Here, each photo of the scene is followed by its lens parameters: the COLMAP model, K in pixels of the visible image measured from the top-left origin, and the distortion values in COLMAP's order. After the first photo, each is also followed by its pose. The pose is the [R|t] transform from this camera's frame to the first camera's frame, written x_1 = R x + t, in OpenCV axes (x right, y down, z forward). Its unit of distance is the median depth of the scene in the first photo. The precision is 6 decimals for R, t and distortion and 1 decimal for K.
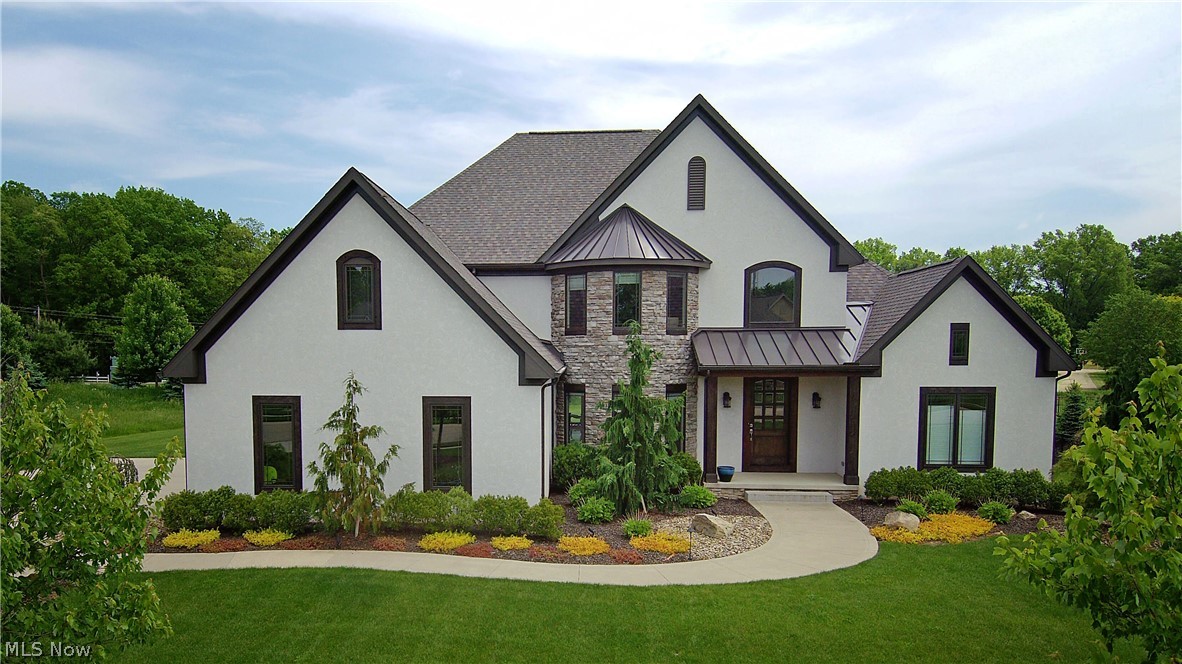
lens RADIAL K [[854.0, 0, 520.3], [0, 854.0, 415.9], [0, 0, 1]] dist [0.104482, -0.166488]
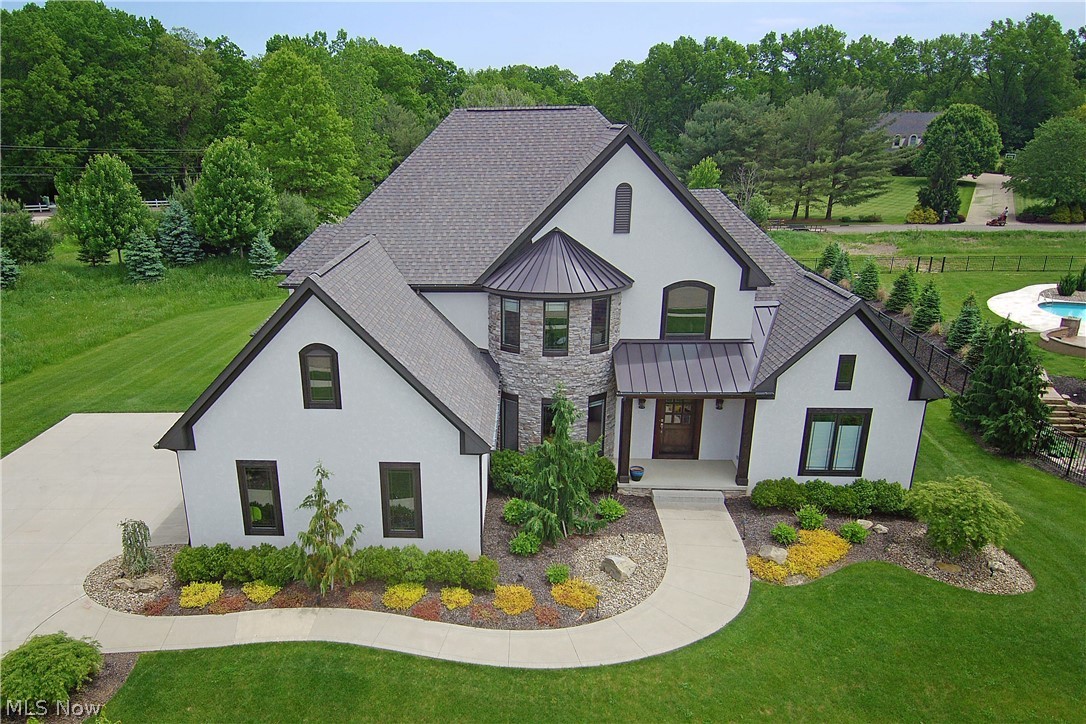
lens RADIAL K [[801.6, 0, 464.8], [0, 801.6, 427.9], [0, 0, 1]] dist [0.090195, -0.123919]
pose [[0.999885, -0.014807, -0.003188, 0.006902], [0.015106, 0.959681, 0.280686, -0.302052], [-0.001097, -0.280702, 0.959794, -0.044412]]
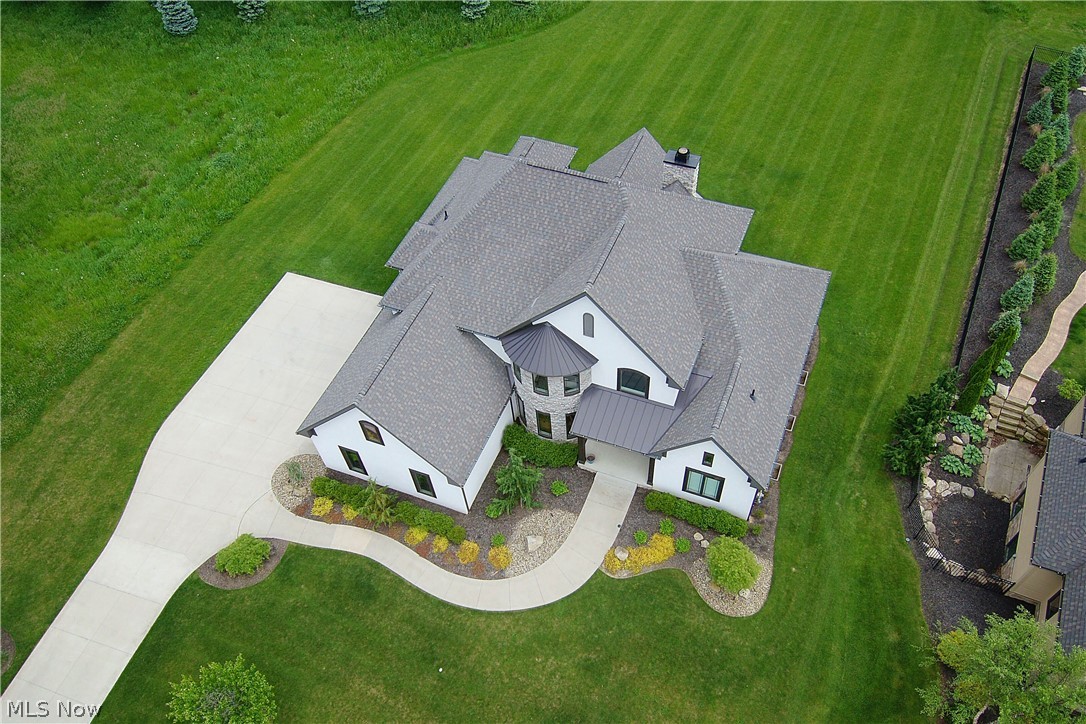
lens RADIAL K [[799.5, 0, 564.6], [0, 799.5, 427.6], [0, 0, 1]] dist [0.095850, -0.129420]
pose [[0.956147, 0.222183, -0.190832, 0.493793], [0.008616, 0.629939, 0.776597, -1.309522], [0.292759, -0.744185, 0.600400, -0.013291]]
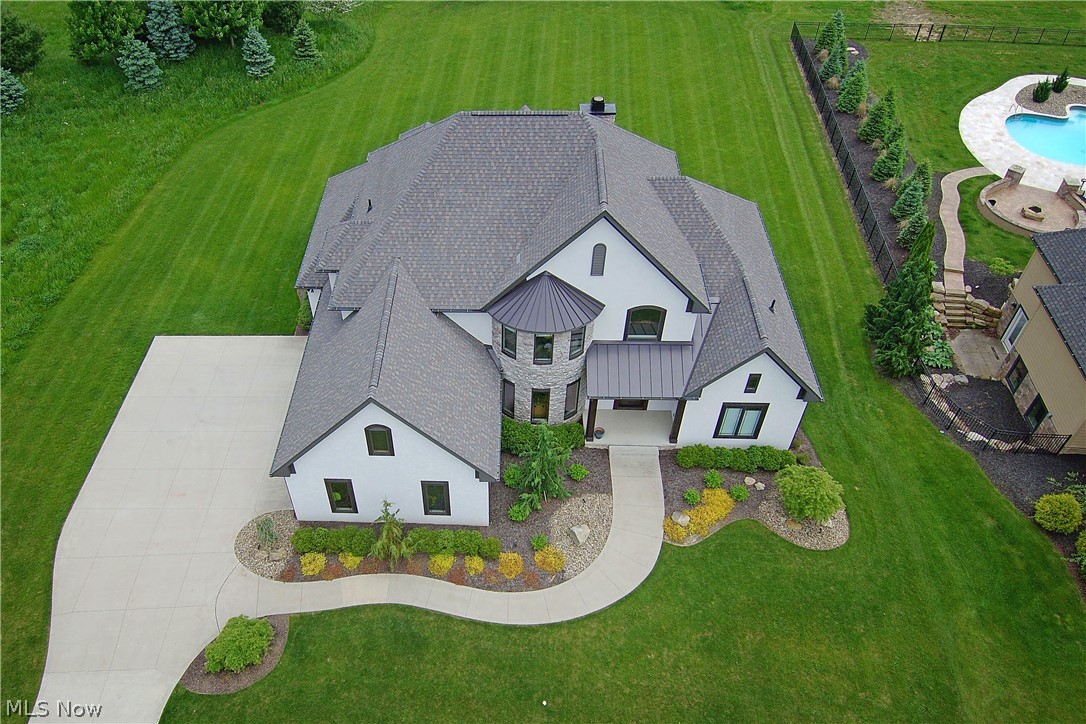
lens RADIAL K [[801.6, 0, 464.8], [0, 801.6, 427.9], [0, 0, 1]] dist [0.090195, -0.123919]
pose [[0.999389, -0.034498, -0.005628, -0.008603], [0.029127, 0.732927, 0.679683, -0.975063], [-0.019323, -0.679432, 0.733484, -0.112243]]
